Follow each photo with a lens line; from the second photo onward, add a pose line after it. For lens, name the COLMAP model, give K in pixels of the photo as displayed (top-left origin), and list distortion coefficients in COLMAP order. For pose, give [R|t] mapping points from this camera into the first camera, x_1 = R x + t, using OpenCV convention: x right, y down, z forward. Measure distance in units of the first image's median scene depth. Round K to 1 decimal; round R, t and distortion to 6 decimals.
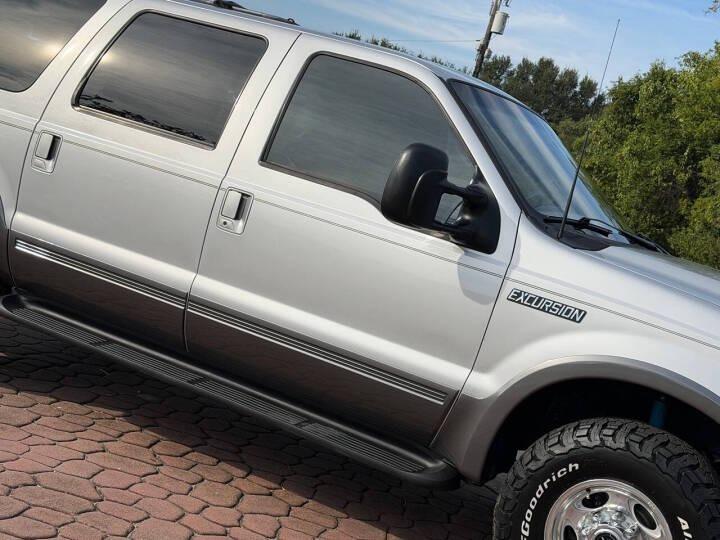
lens RADIAL K [[1066.1, 0, 354.7], [0, 1066.1, 270.8], [0, 0, 1]] dist [0.159398, 0.000000]
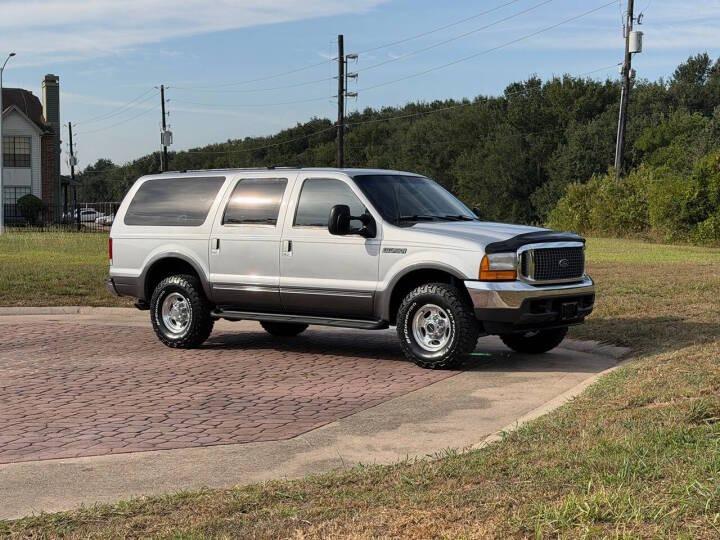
lens RADIAL K [[1176.4, 0, 362.8], [0, 1176.4, 269.8], [0, 0, 1]] dist [0.133905, 0.000000]
pose [[0.949588, -0.250803, -0.188095, 0.560945], [0.236201, 0.966874, -0.096770, 0.301020], [0.206135, 0.047463, 0.977372, -1.659139]]
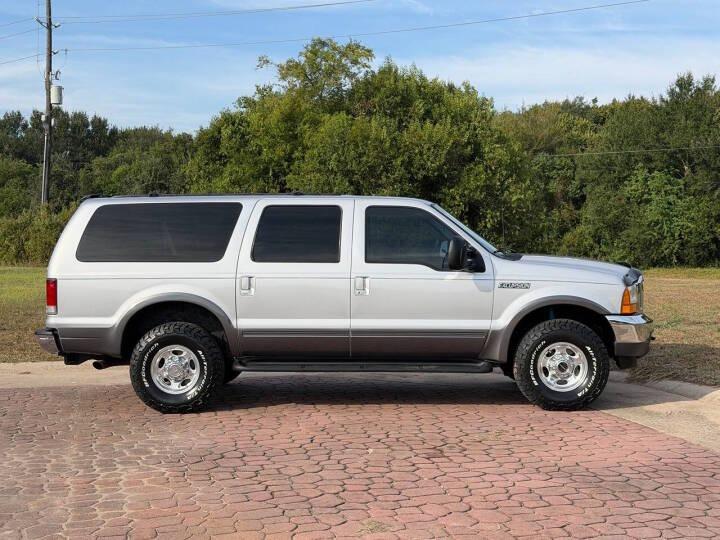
lens RADIAL K [[1066.1, 0, 311.5], [0, 1066.1, 280.7], [0, 0, 1]] dist [0.159398, 0.000000]
pose [[0.868767, -0.274042, 0.412487, -1.090085], [0.276142, 0.959493, 0.055852, -0.215297], [-0.411084, 0.065382, 0.909250, -0.933325]]
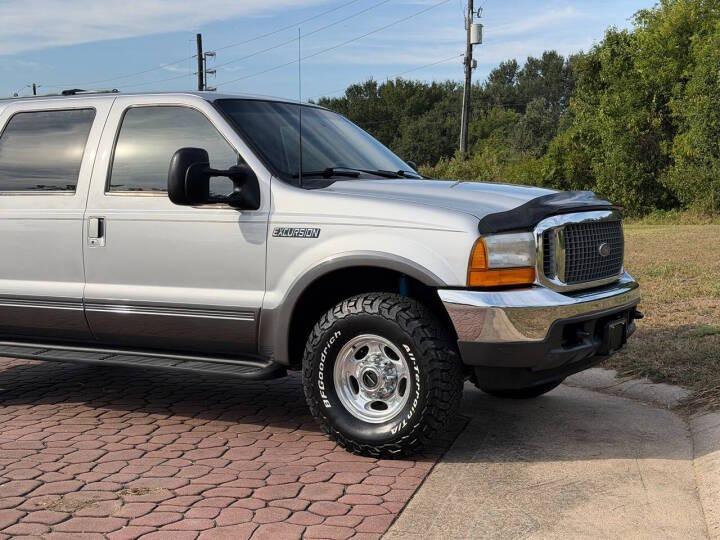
lens RADIAL K [[999.5, 0, 353.4], [0, 999.5, 271.6], [0, 0, 1]] dist [0.147180, 0.000000]
pose [[0.960474, -0.268685, -0.072783, 0.290178], [0.266192, 0.962996, -0.042204, 0.138084], [0.081429, 0.021161, 0.996454, -0.284841]]
